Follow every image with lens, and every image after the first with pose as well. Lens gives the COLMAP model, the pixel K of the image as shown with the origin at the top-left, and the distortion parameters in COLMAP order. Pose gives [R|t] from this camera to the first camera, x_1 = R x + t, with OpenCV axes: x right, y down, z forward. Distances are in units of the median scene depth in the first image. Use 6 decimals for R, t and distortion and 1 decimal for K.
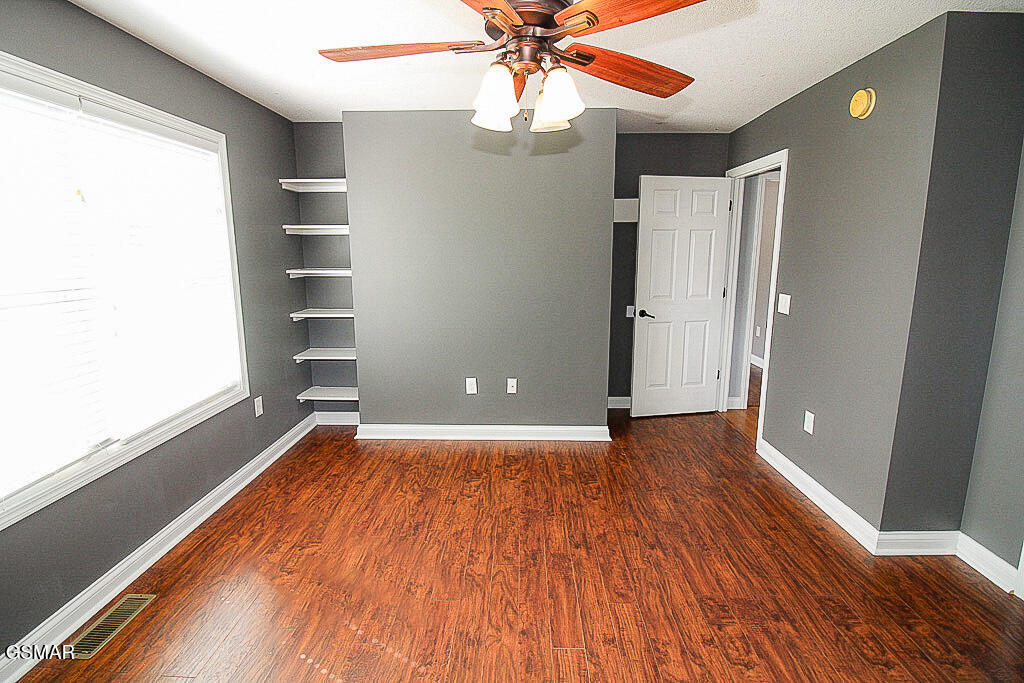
lens RADIAL K [[474.4, 0, 511.7], [0, 474.4, 329.8], [0, 0, 1]] dist [0.004186, -0.016033]
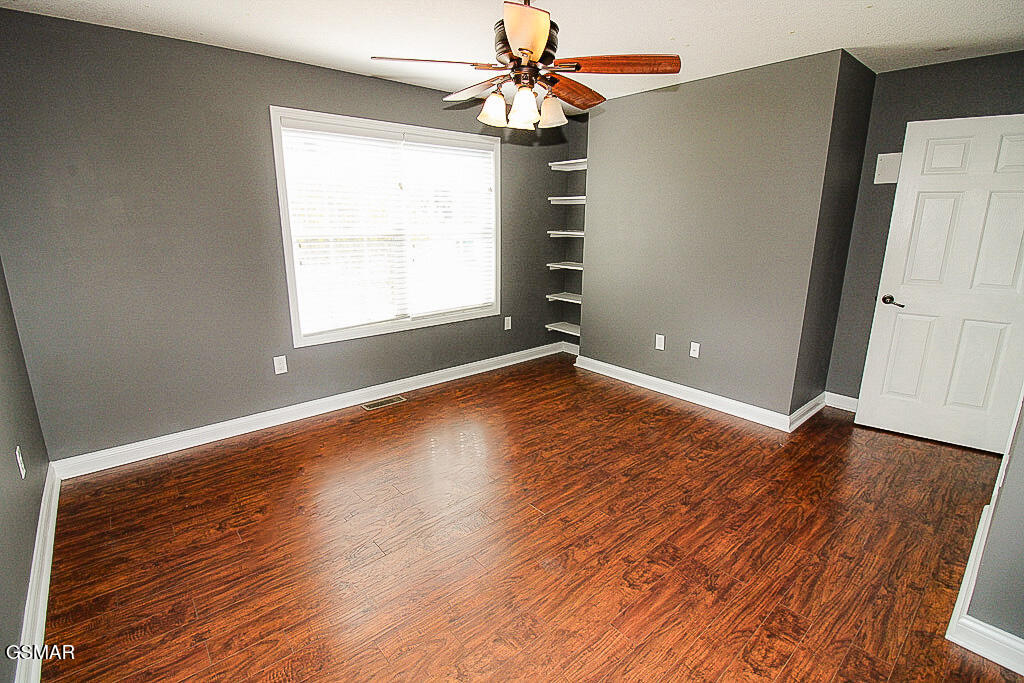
lens RADIAL K [[474.4, 0, 511.7], [0, 474.4, 329.8], [0, 0, 1]] dist [0.004186, -0.016033]
pose [[0.672882, 0.177139, -0.718228, 0.522616], [-0.130640, 0.984102, 0.120321, 0.002780], [0.728123, 0.012868, 0.685326, -0.002186]]
